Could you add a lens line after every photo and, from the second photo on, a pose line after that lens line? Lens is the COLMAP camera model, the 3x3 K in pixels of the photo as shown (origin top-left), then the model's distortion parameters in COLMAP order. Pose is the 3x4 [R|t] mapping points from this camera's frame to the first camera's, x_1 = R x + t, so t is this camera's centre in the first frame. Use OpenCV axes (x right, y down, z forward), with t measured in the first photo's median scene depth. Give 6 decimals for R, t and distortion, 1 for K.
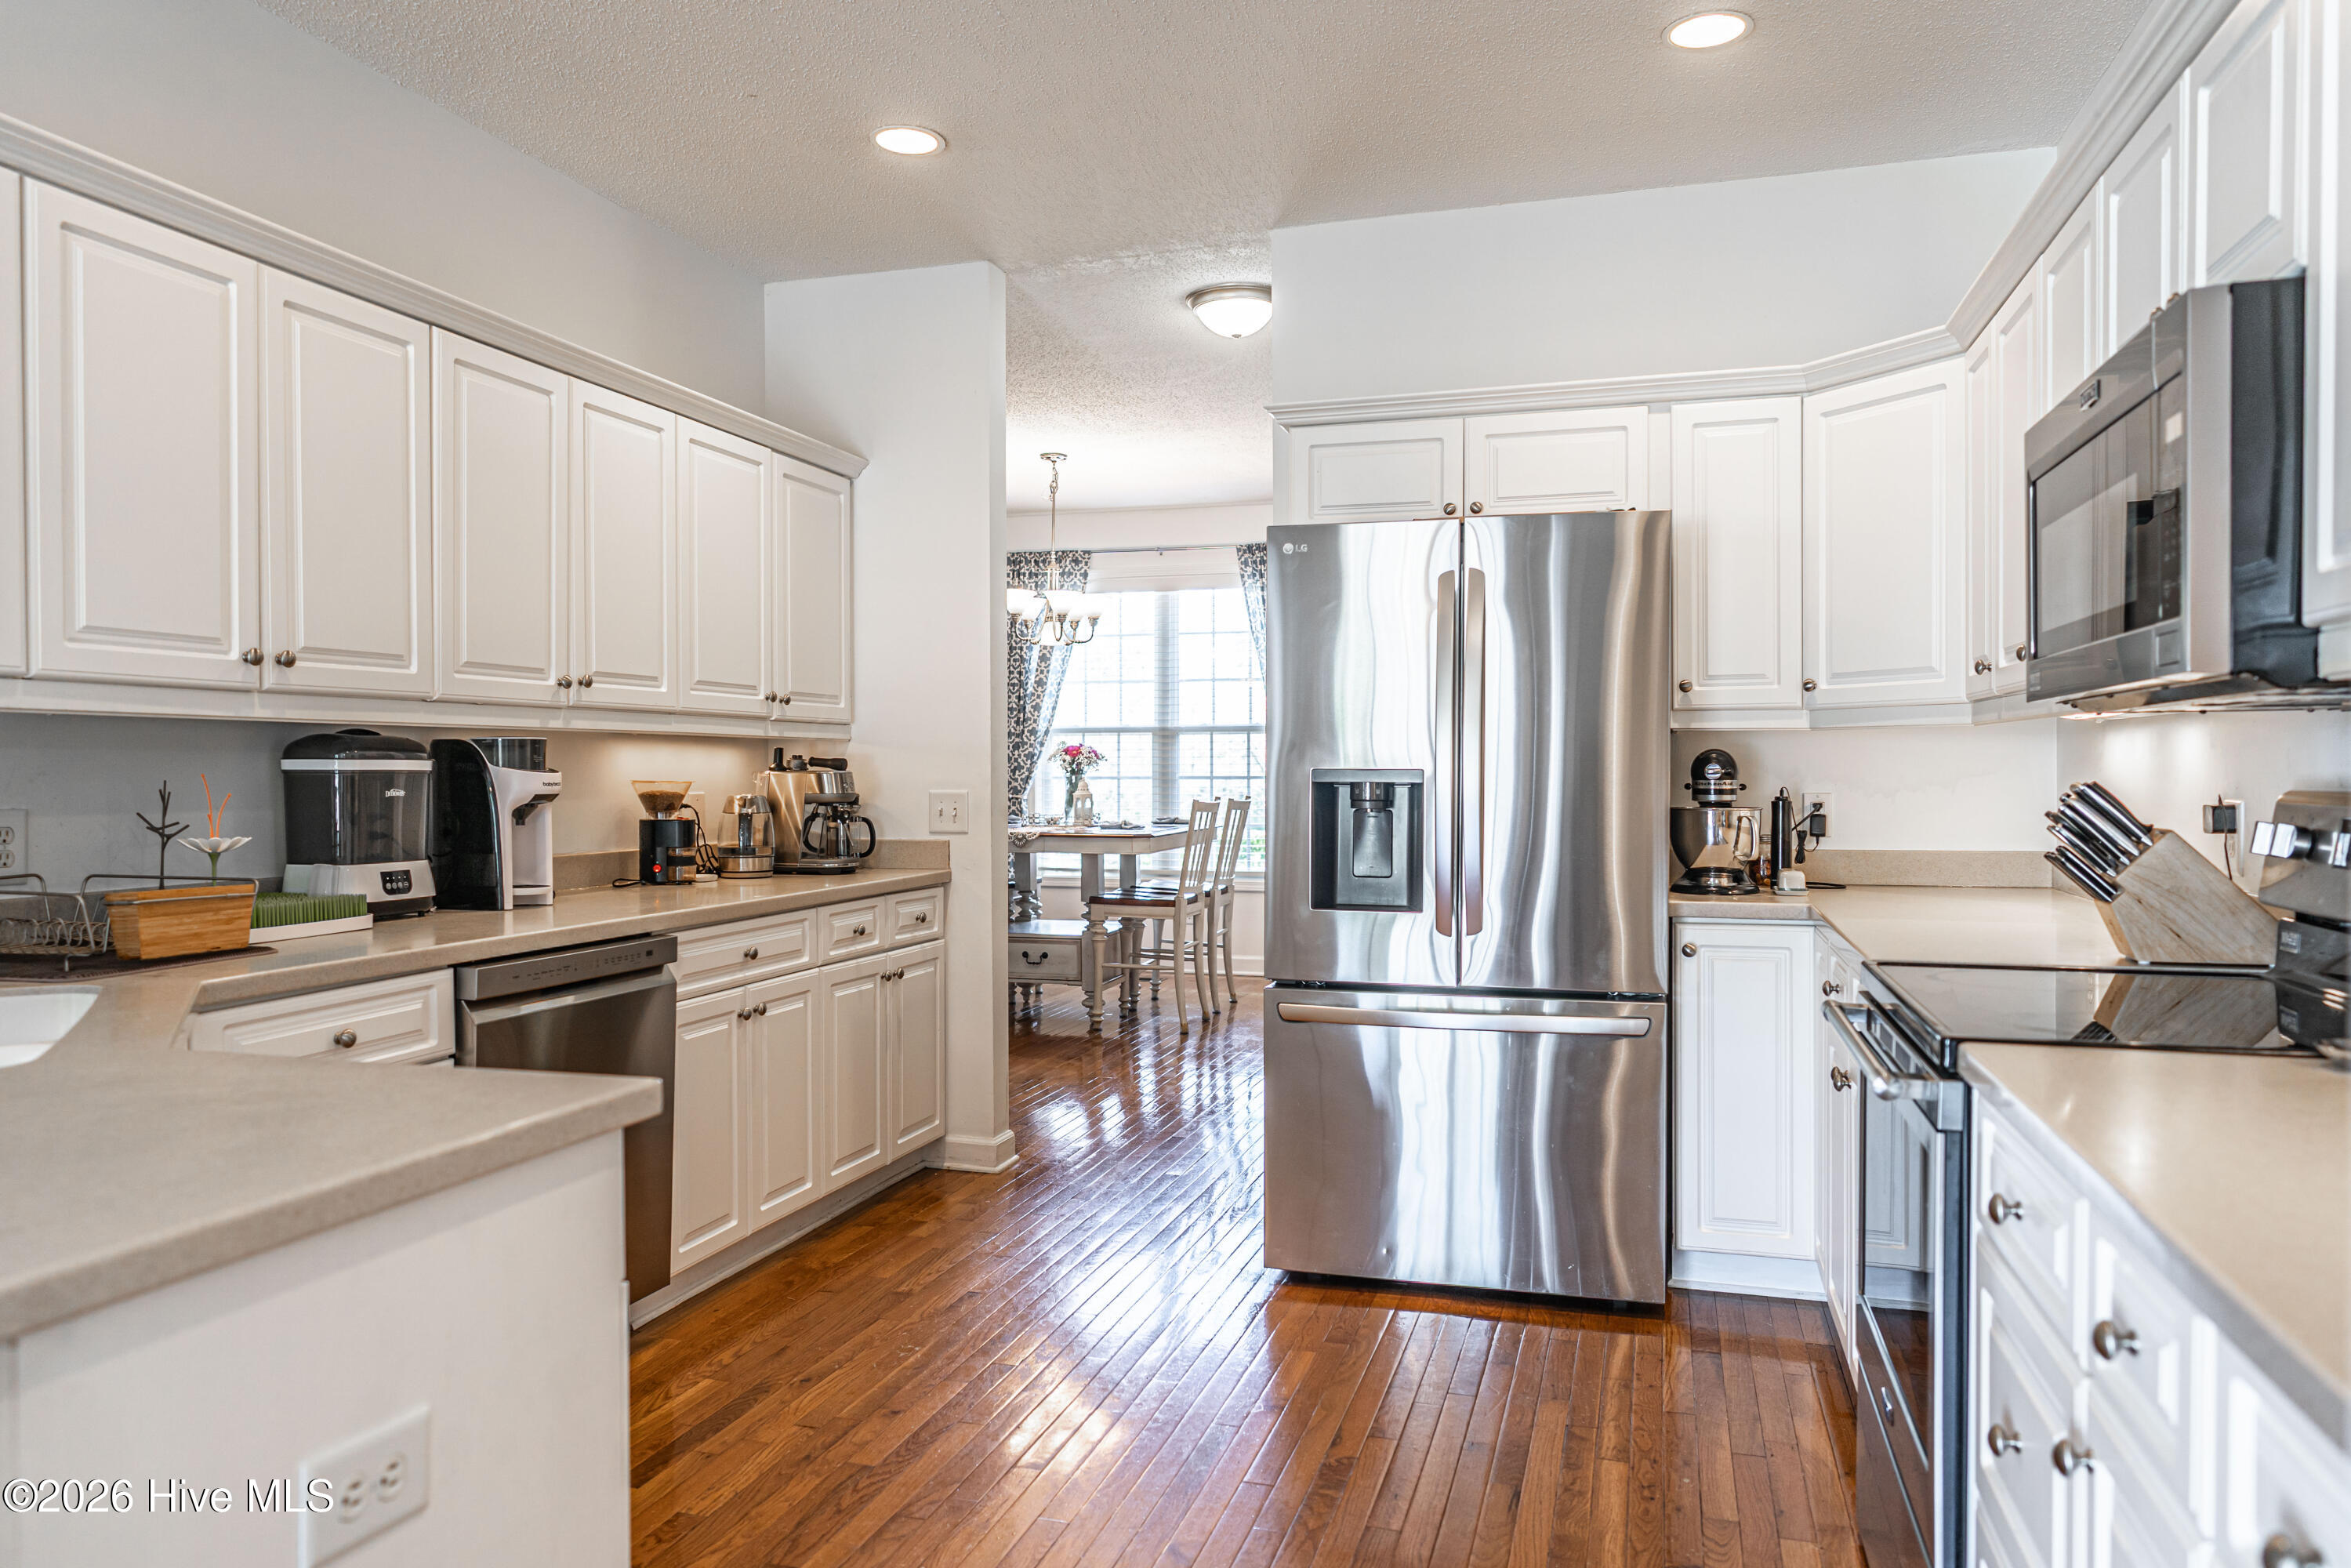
lens RADIAL K [[1622.5, 0, 1175.5], [0, 1622.5, 784.0], [0, 0, 1]] dist [0.031700, 0.001215]
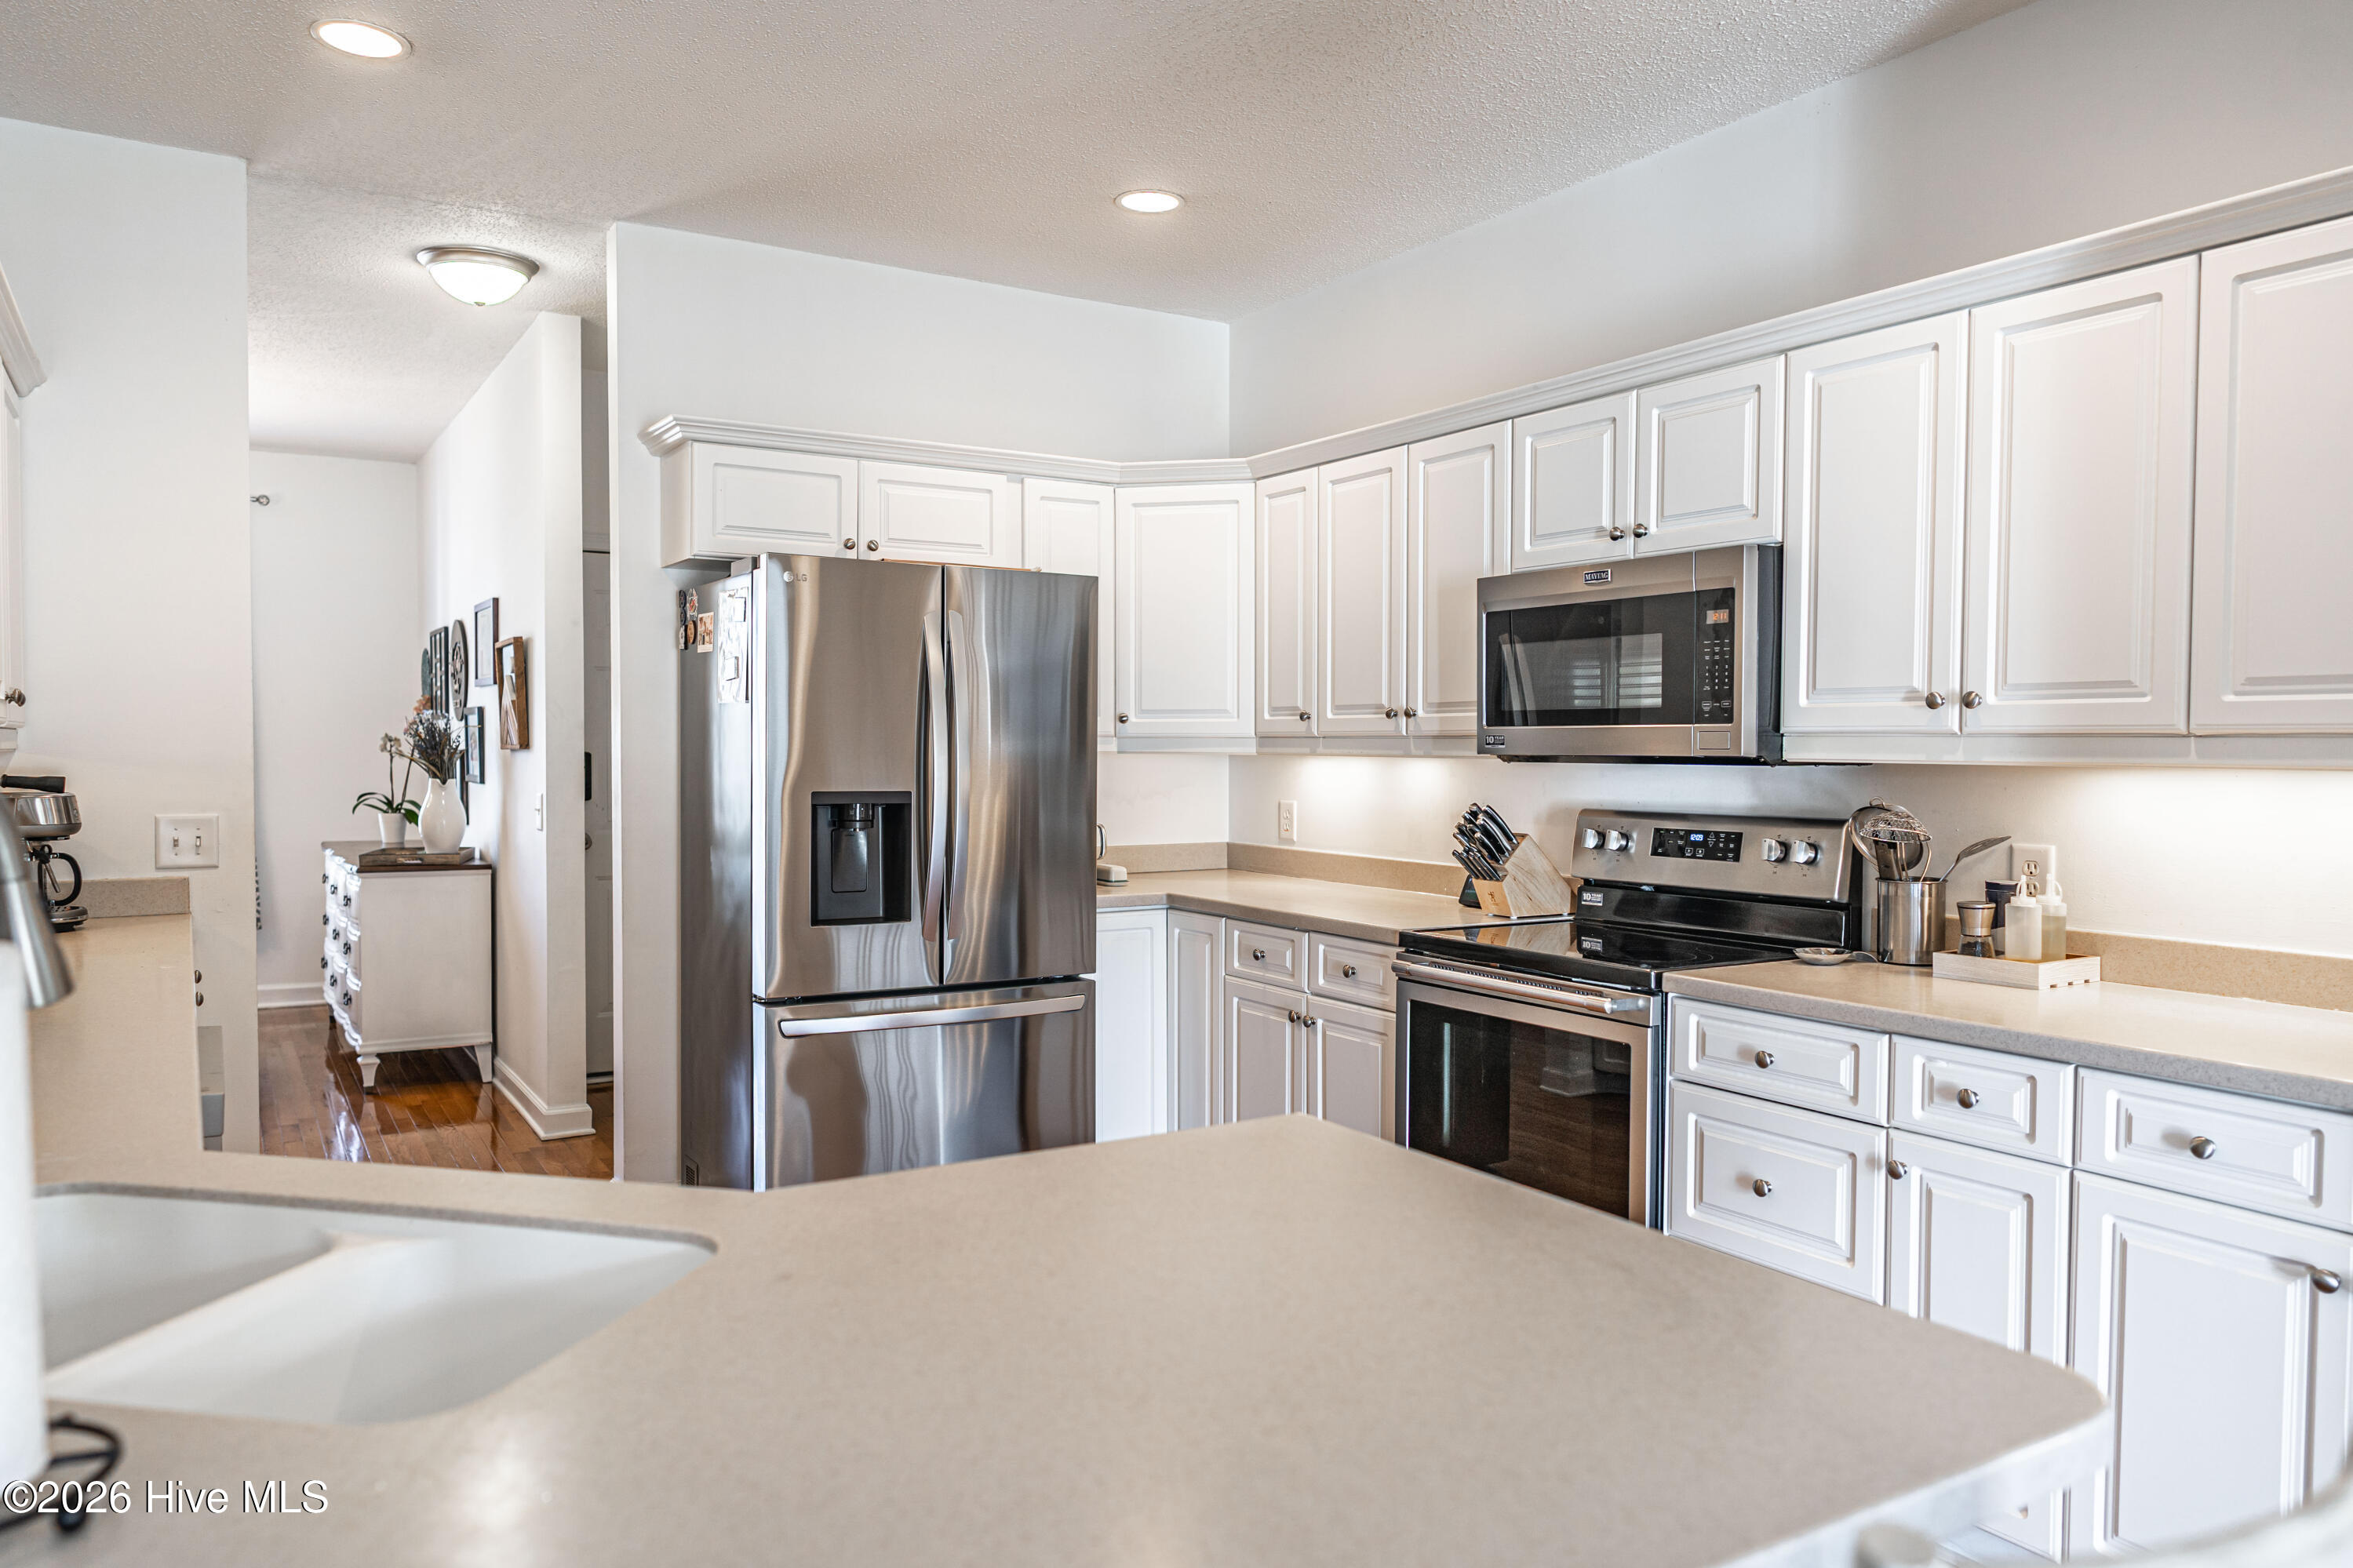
lens RADIAL K [[1665.8, 0, 1166.9], [0, 1665.8, 791.0], [0, 0, 1]] dist [0.024441, 0.001875]
pose [[0.660041, -0.015634, 0.751067, -0.568659], [-0.000558, 0.999773, 0.021301, -0.032545], [-0.751230, -0.014479, 0.659882, 0.125771]]
